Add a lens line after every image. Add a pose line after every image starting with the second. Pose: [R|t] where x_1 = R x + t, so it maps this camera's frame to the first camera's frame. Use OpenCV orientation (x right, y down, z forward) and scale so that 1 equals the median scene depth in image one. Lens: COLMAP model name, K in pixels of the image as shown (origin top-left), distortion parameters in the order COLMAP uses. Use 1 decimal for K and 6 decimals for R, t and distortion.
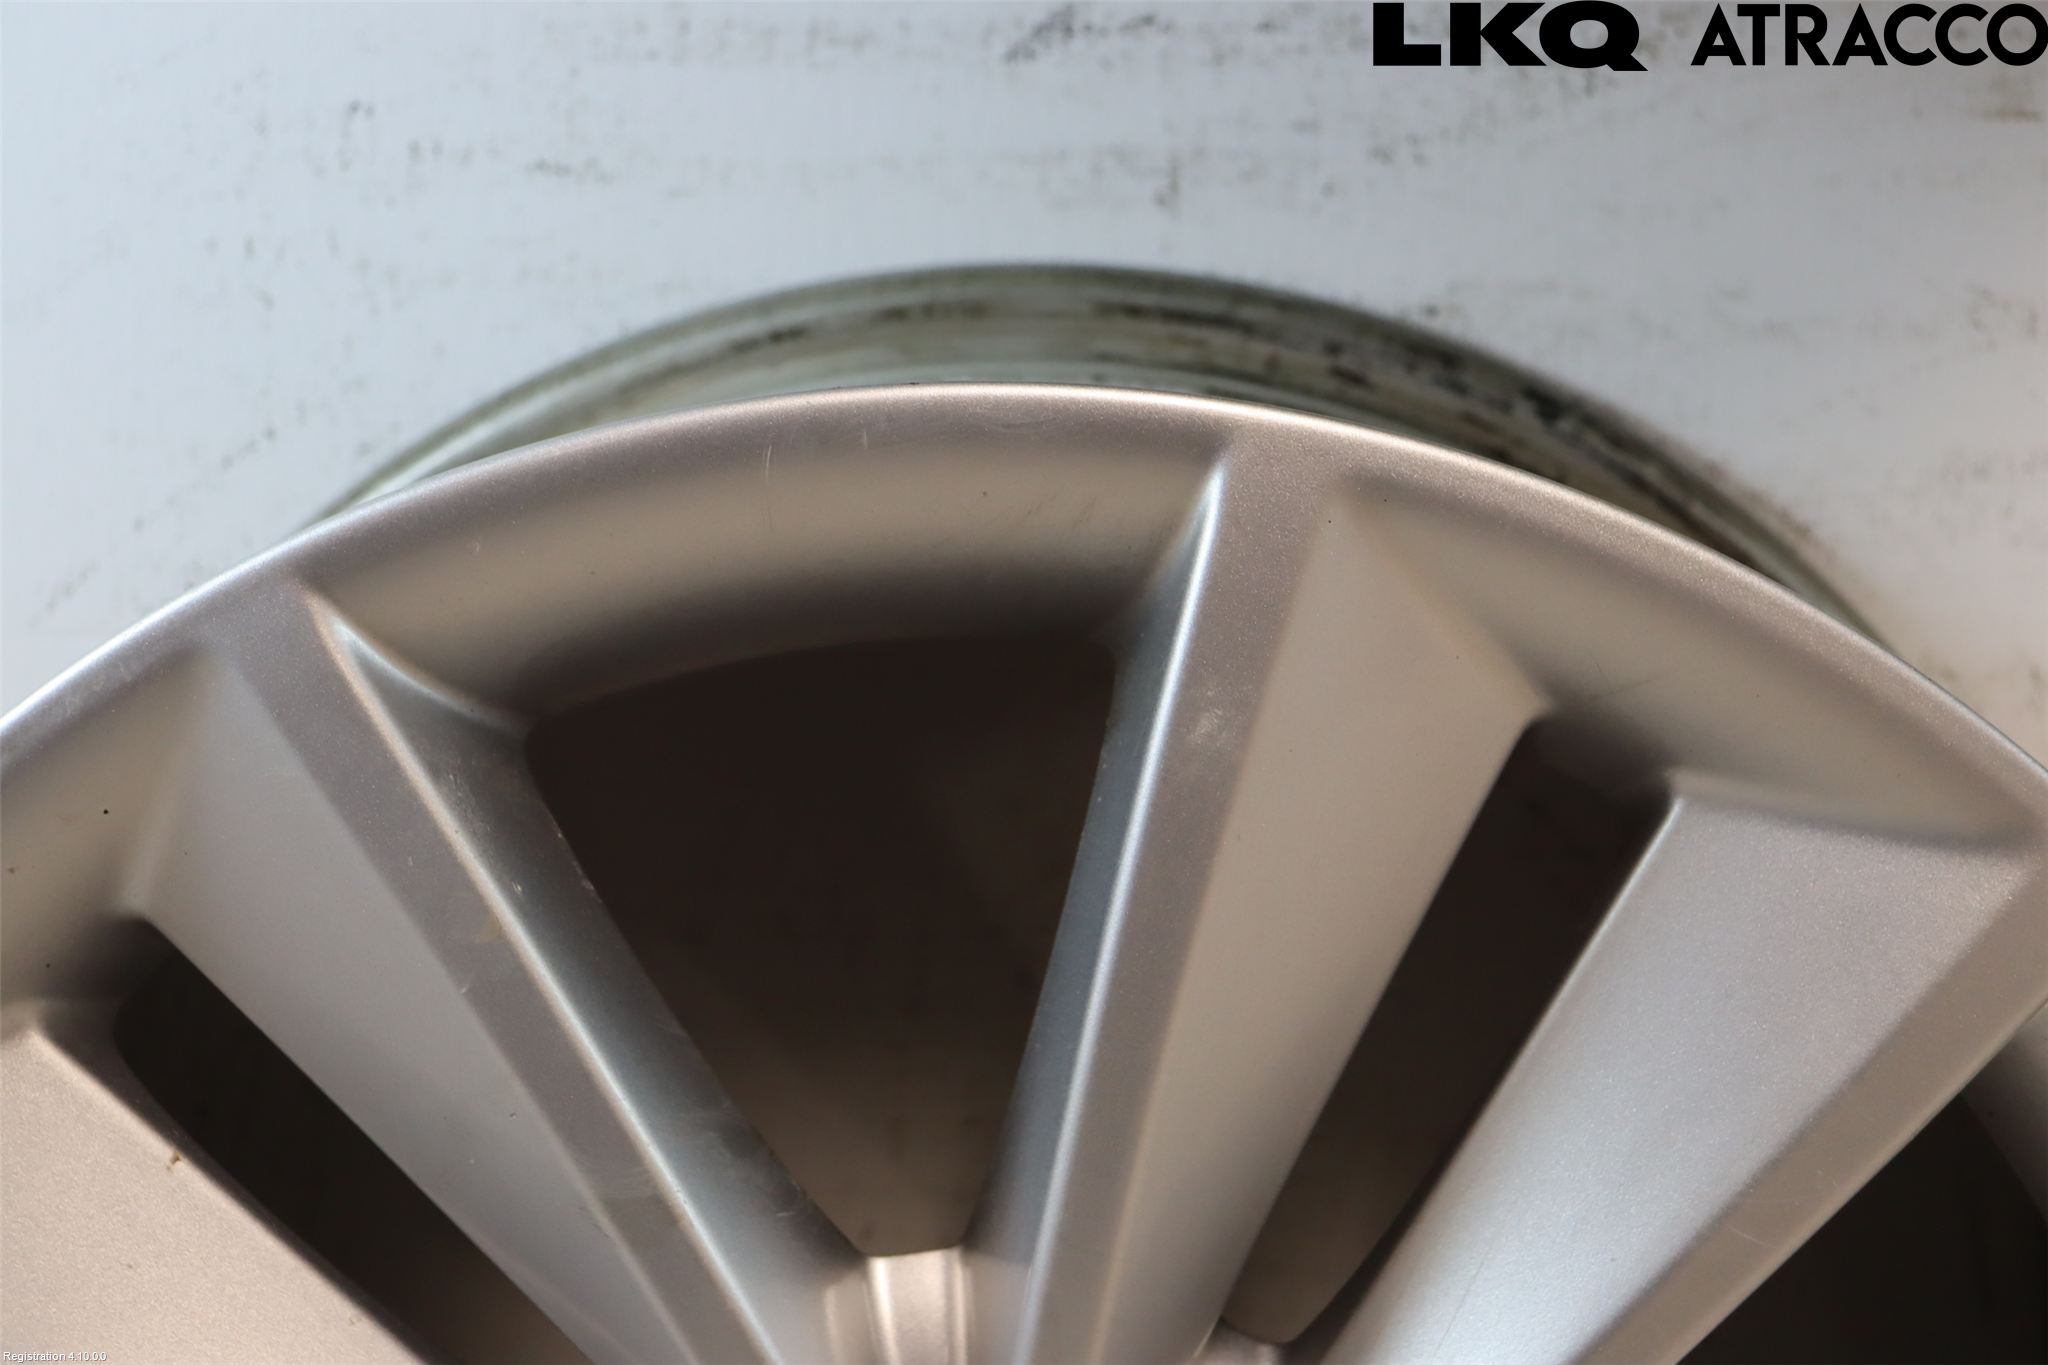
lens RADIAL K [[3362.5, 0, 1024.0], [0, 3362.5, 682.5], [0, 0, 1]] dist [0.121623, 0.054489]
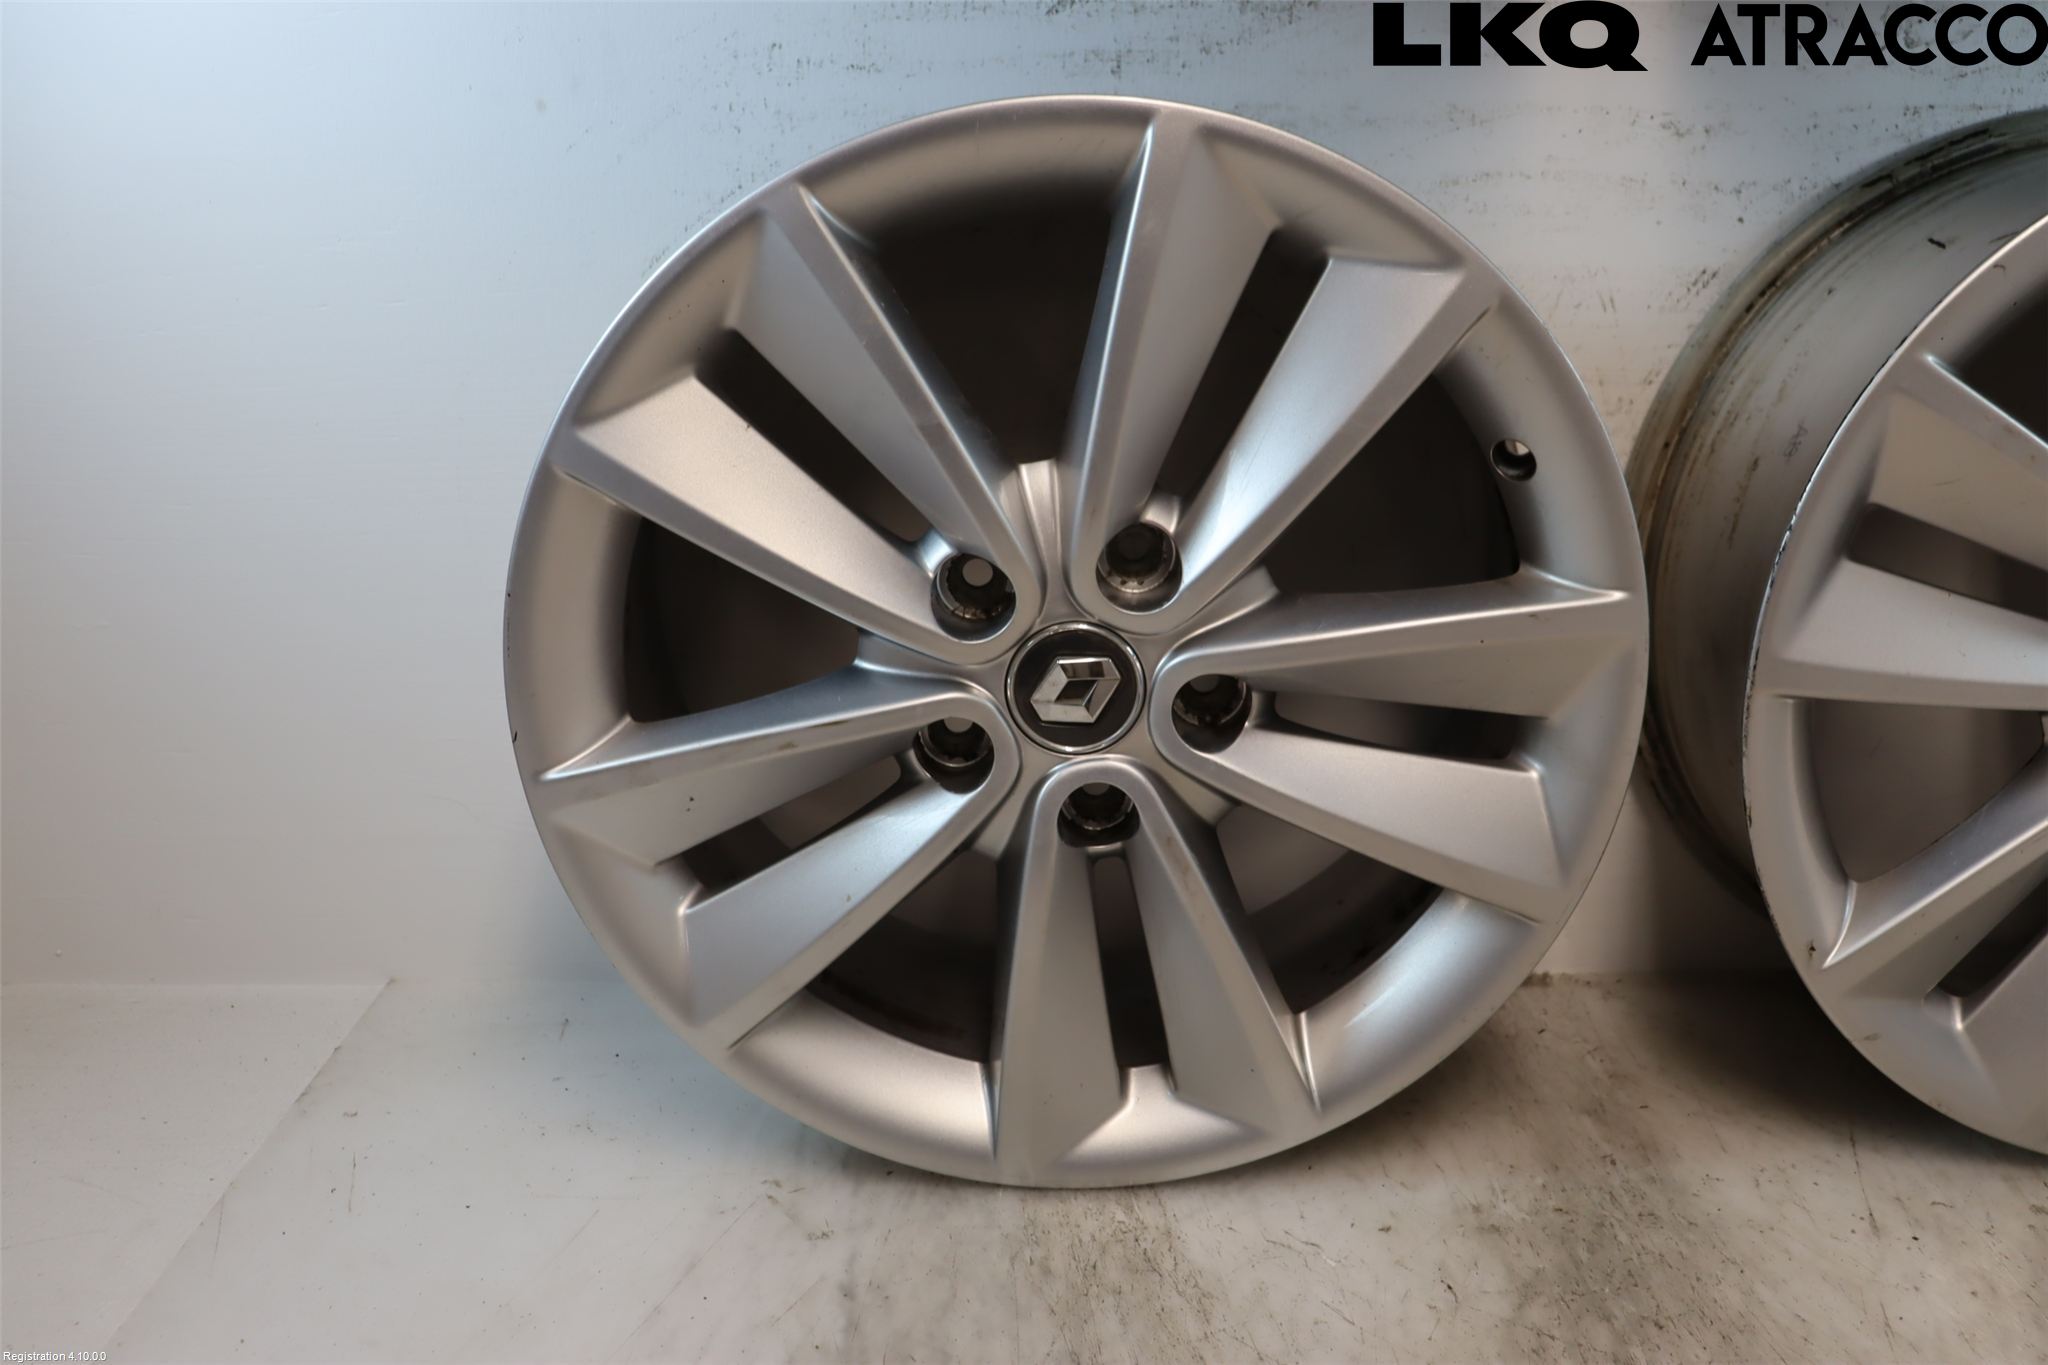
lens RADIAL K [[1829.6, 0, 1024.0], [0, 1829.6, 682.5], [0, 0, 1]] dist [-0.171635, 0.194059]
pose [[0.999444, -0.032170, 0.008819, -0.047637], [0.031204, 0.995118, 0.093625, 0.165614], [-0.011788, -0.093298, 0.995568, -0.301622]]
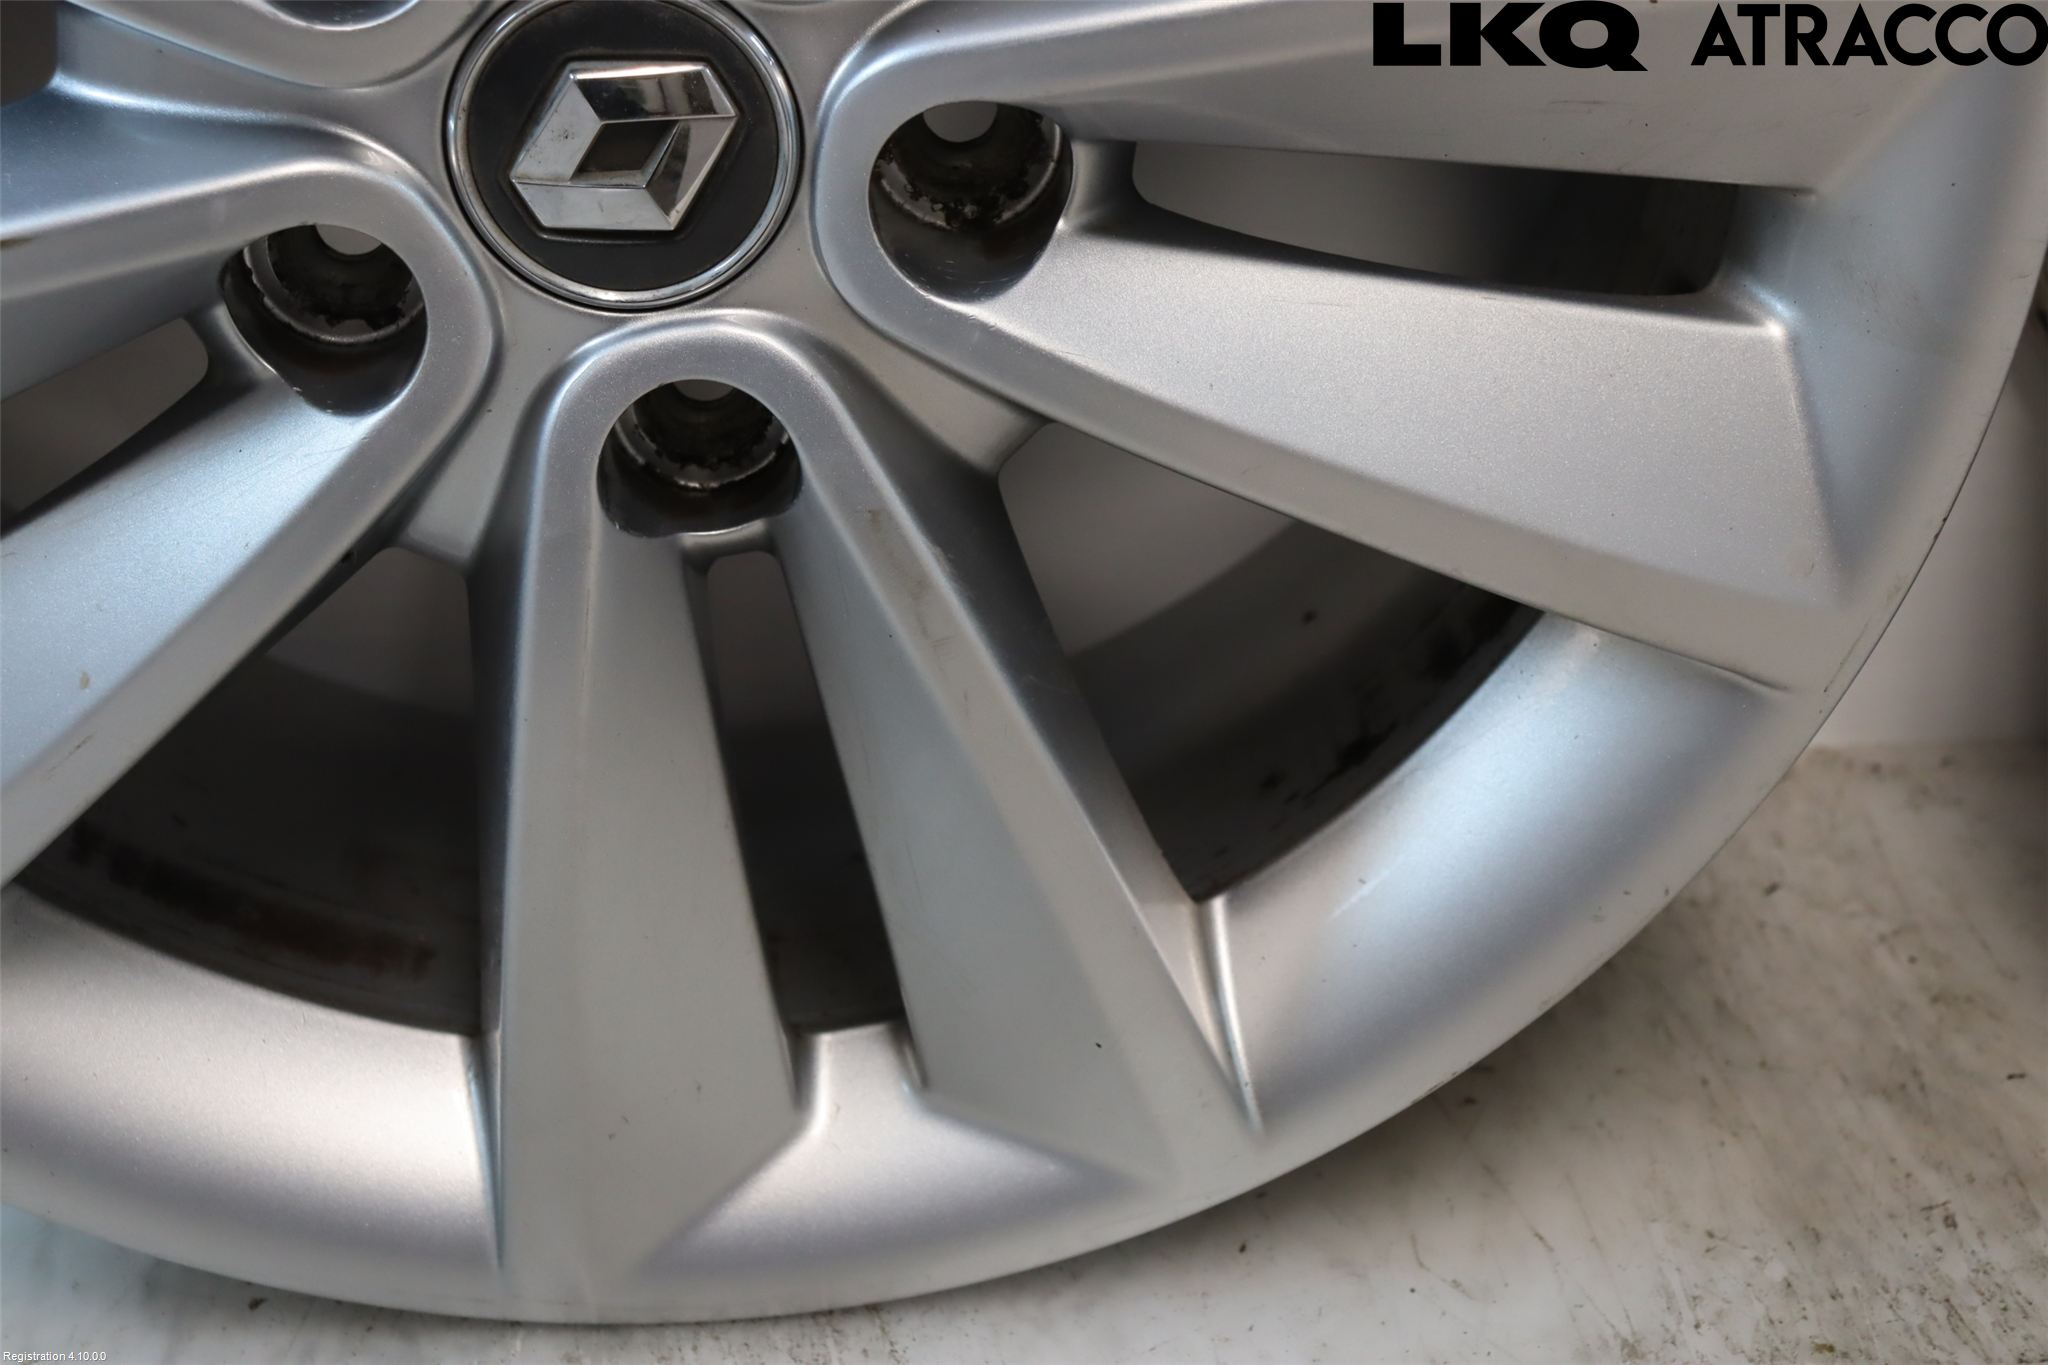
lens RADIAL K [[3362.5, 0, 1024.0], [0, 3362.5, 682.5], [0, 0, 1]] dist [0.121623, 0.054489]
pose [[0.995076, -0.066407, 0.073585, 0.021560], [0.044094, 0.961457, 0.271397, 0.182739], [-0.088772, -0.266816, 0.959650, -0.014710]]
